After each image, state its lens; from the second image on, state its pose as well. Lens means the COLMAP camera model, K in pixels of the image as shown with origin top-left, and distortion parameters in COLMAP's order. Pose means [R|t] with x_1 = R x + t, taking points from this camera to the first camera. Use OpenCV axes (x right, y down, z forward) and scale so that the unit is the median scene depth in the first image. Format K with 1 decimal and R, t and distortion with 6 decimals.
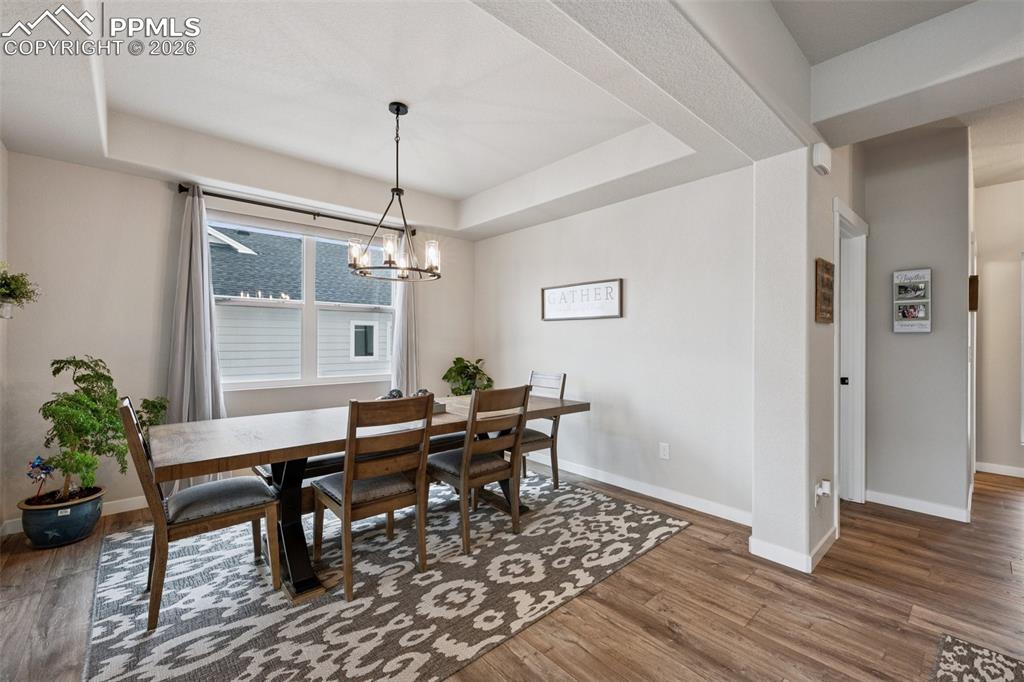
lens RADIAL K [[429.1, 0, 511.7], [0, 429.1, 339.1], [0, 0, 1]] dist [-0.000964, 0.000227]
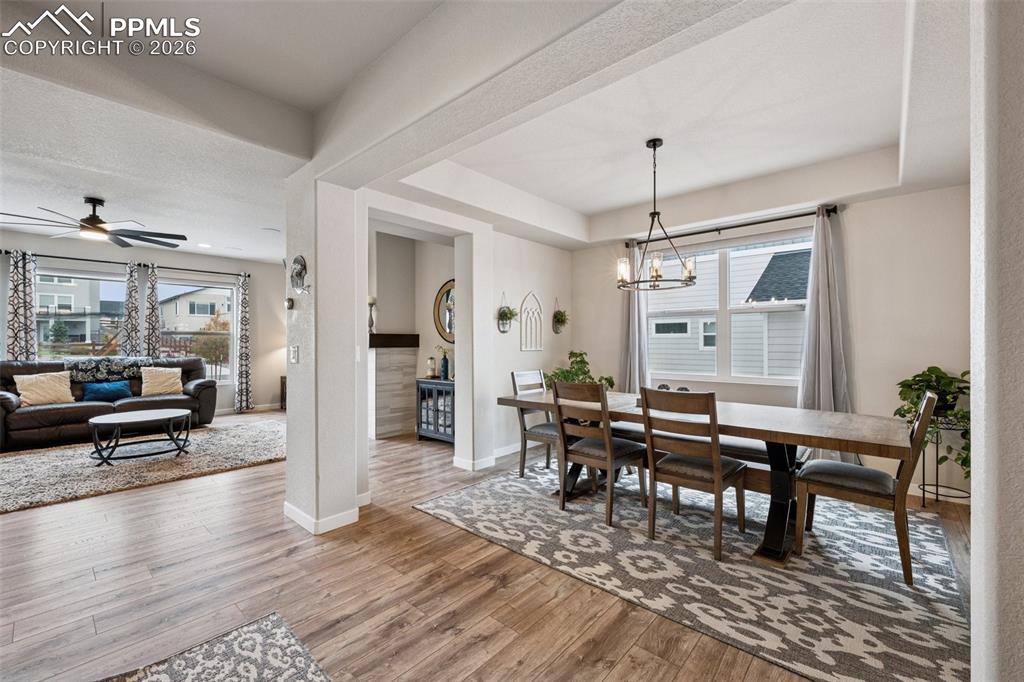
lens RADIAL K [[429.1, 0, 513.8], [0, 429.1, 342.0], [0, 0, 1]] dist [-0.000964, 0.000227]
pose [[0.102103, -0.003098, -0.994769, 0.926361], [0.006393, 0.999977, -0.002458, 0.003411], [0.994753, -0.006109, 0.102121, 0.538237]]
